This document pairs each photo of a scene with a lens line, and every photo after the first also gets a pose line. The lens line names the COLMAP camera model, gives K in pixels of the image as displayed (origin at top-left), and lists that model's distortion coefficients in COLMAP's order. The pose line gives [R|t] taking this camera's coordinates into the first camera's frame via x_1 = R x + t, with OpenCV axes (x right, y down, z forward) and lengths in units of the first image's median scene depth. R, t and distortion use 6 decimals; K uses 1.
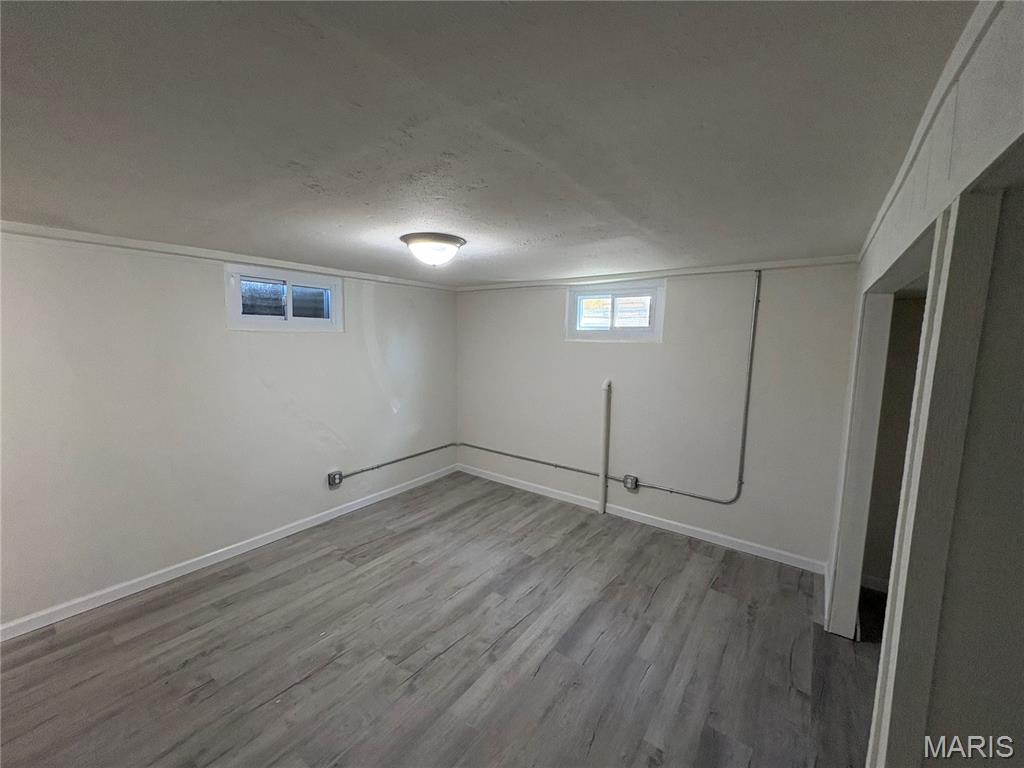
lens RADIAL K [[409.2, 0, 513.4], [0, 409.2, 388.4], [0, 0, 1]] dist [0.000506, 0.000915]
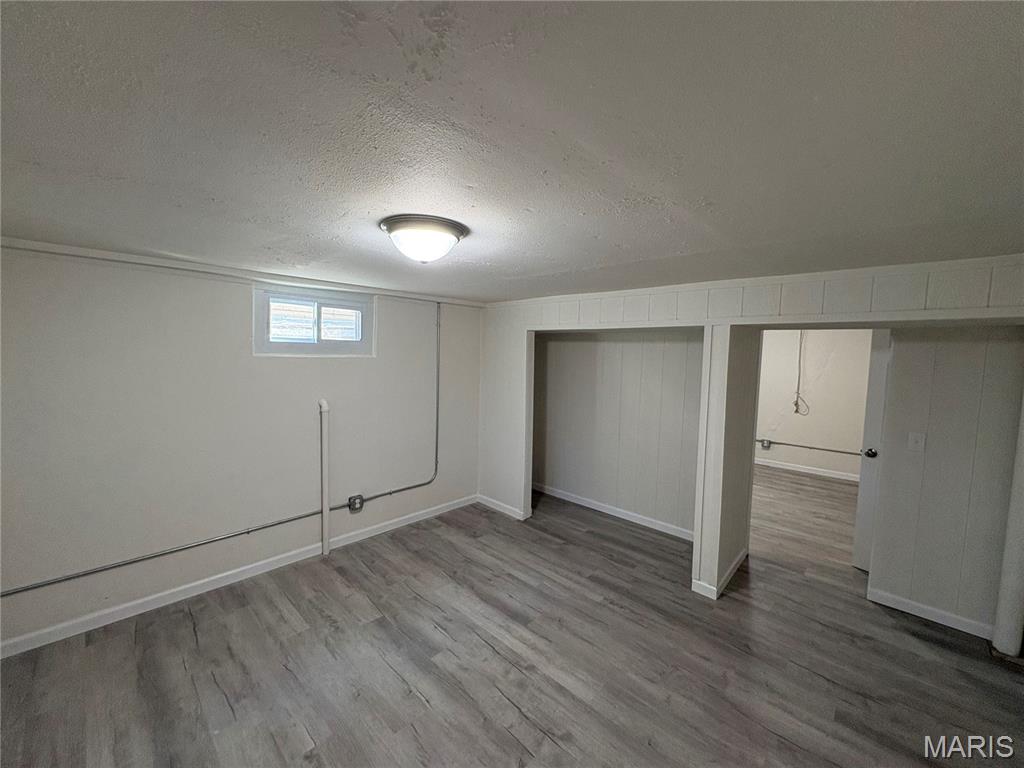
lens RADIAL K [[409.2, 0, 514.5], [0, 409.2, 381.7], [0, 0, 1]] dist [0.000506, 0.000915]
pose [[0.116347, -0.082408, 0.989784, -0.710273], [0.104841, 0.992003, 0.070269, -0.094142], [-0.987660, 0.095594, 0.124056, 0.585959]]
